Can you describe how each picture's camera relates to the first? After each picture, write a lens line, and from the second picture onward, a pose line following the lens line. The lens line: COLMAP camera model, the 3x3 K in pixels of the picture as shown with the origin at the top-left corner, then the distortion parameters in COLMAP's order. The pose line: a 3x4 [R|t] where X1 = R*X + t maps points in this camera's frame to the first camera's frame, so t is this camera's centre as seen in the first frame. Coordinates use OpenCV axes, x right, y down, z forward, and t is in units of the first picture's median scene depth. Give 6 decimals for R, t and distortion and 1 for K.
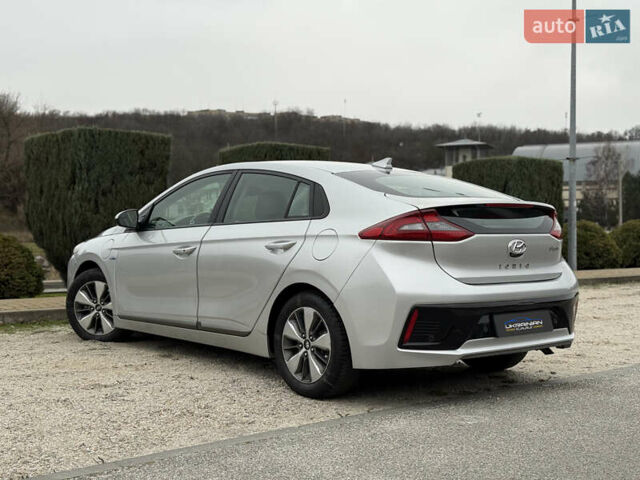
lens RADIAL K [[877.4, 0, 316.8], [0, 877.4, 238.2], [0, 0, 1]] dist [0.214936, -0.412915]
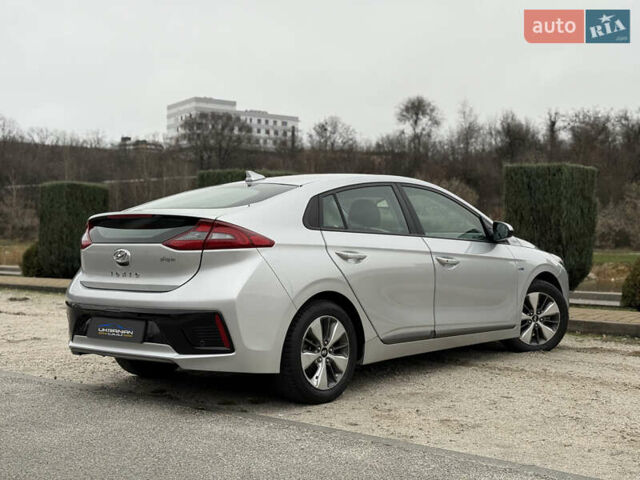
lens RADIAL K [[883.7, 0, 320.7], [0, 883.7, 253.5], [0, 0, 1]] dist [0.175416, -0.441415]
pose [[0.139118, 0.013368, -0.990186, 0.561409], [-0.012814, 0.999849, 0.011699, -0.003897], [0.990193, 0.011061, 0.139268, 0.463614]]
